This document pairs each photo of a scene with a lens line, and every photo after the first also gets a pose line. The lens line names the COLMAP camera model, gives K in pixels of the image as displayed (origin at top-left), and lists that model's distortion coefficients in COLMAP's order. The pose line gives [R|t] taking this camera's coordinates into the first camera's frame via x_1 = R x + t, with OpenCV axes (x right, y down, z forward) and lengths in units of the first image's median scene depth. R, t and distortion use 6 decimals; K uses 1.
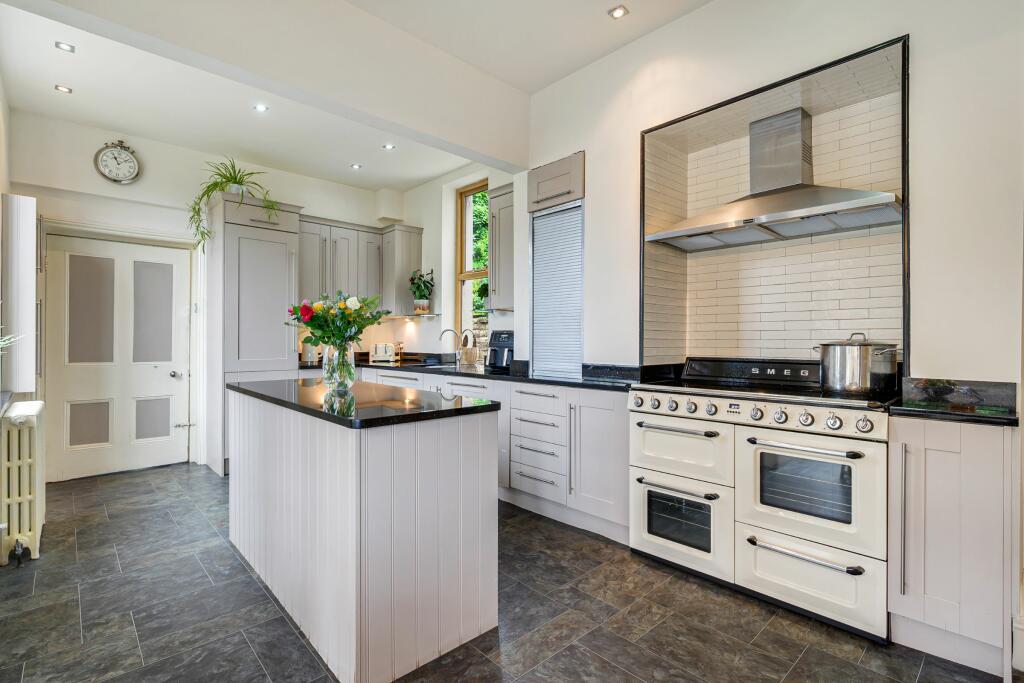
lens RADIAL K [[489.2, 0, 511.3], [0, 489.2, 343.1], [0, 0, 1]] dist [-0.003603, -0.000607]
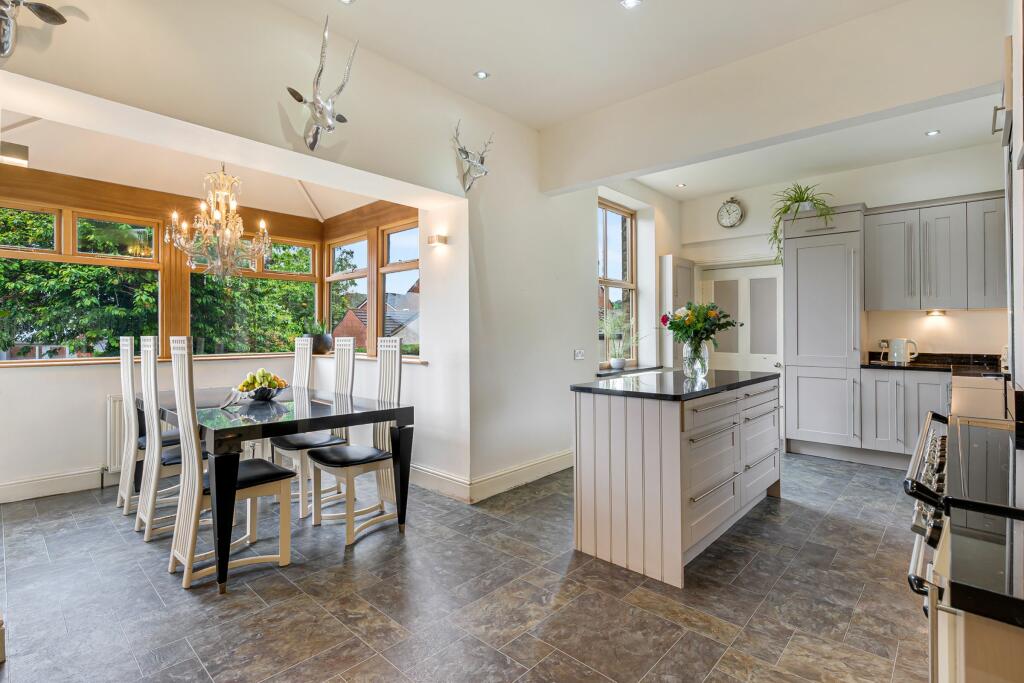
lens RADIAL K [[475.9, 0, 509.7], [0, 475.9, 333.2], [0, 0, 1]] dist [0.001605, -0.000047]
pose [[0.074524, -0.002298, -0.997217, 0.848614], [-0.009175, 0.999953, -0.002990, -0.013793], [0.997177, 0.009372, 0.074500, 0.405094]]
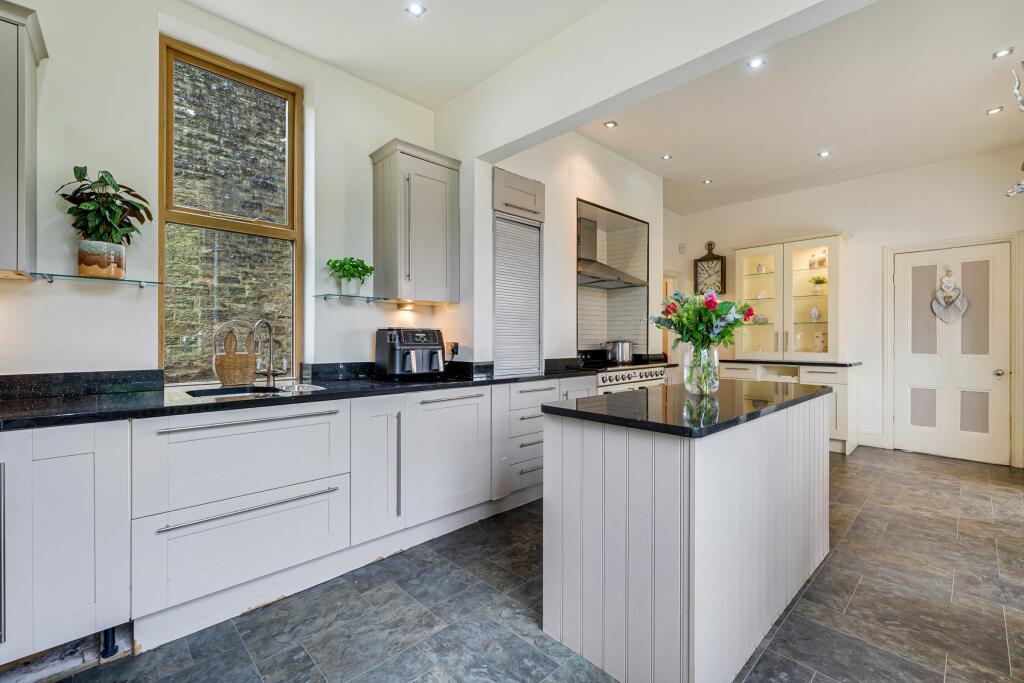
lens RADIAL K [[442.2, 0, 514.1], [0, 442.2, 340.2], [0, 0, 1]] dist [-0.001773, 0.000977]
pose [[-0.023778, -0.005693, 0.999701, -1.169033], [0.004070, 0.999975, 0.005792, -0.014980], [-0.999709, 0.004207, -0.023754, 1.358008]]
